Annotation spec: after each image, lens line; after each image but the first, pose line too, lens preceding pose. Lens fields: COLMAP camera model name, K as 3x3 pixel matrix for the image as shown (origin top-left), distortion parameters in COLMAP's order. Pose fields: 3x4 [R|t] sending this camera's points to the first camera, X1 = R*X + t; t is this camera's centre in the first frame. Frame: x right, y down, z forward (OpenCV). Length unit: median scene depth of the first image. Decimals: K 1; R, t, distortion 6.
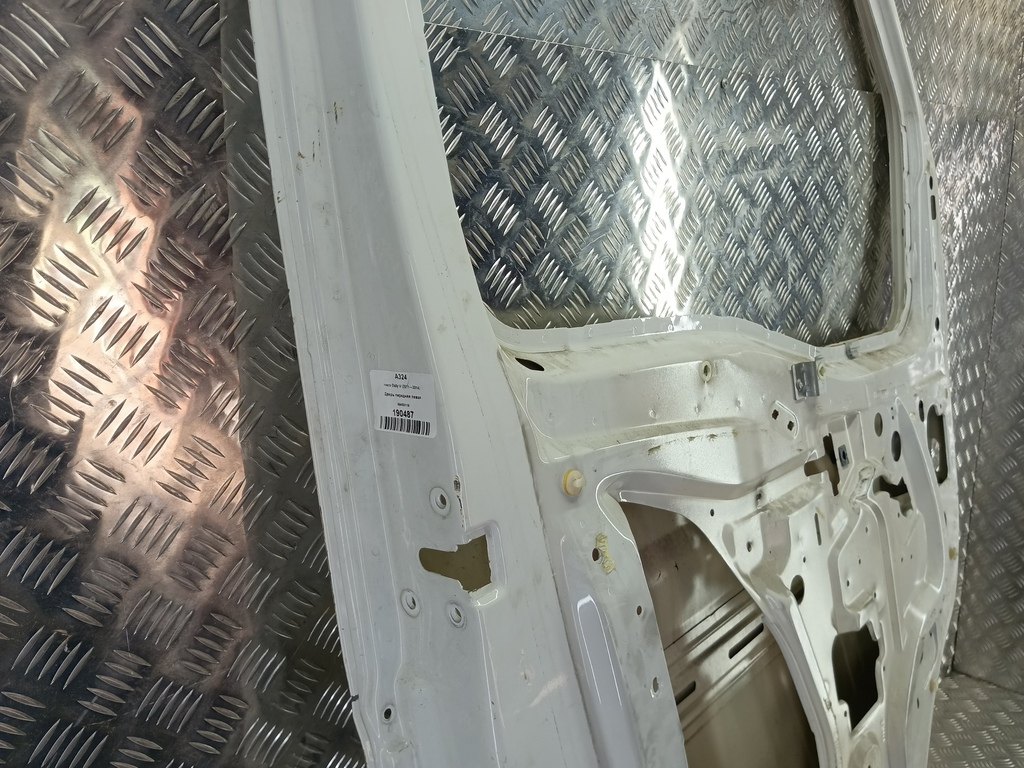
lens RADIAL K [[786.7, 0, 505.4], [0, 786.7, 383.6], [0, 0, 1]] dist [0.141744, -0.201370]
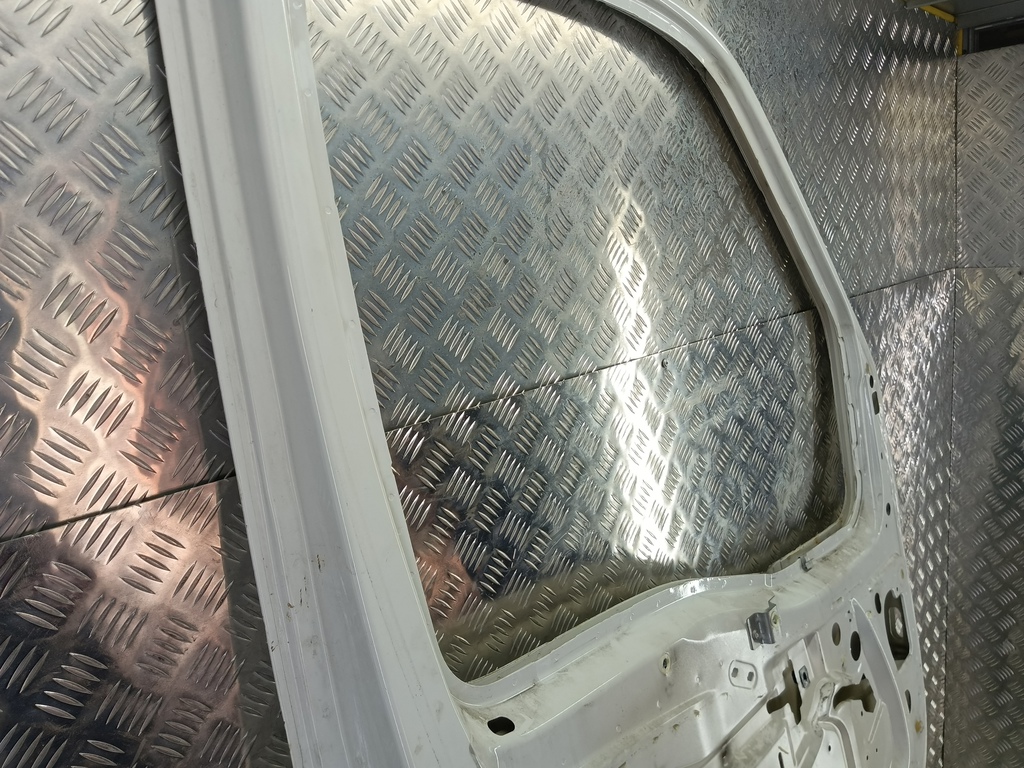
lens RADIAL K [[805.1, 0, 512.0], [0, 805.1, 384.0], [0, 0, 1]] dist [0.144962, -0.163994]
pose [[0.997894, -0.062486, 0.017428, 0.036096], [0.062682, 0.997973, -0.010957, -0.322242], [-0.016708, 0.012026, 0.999788, -0.109617]]
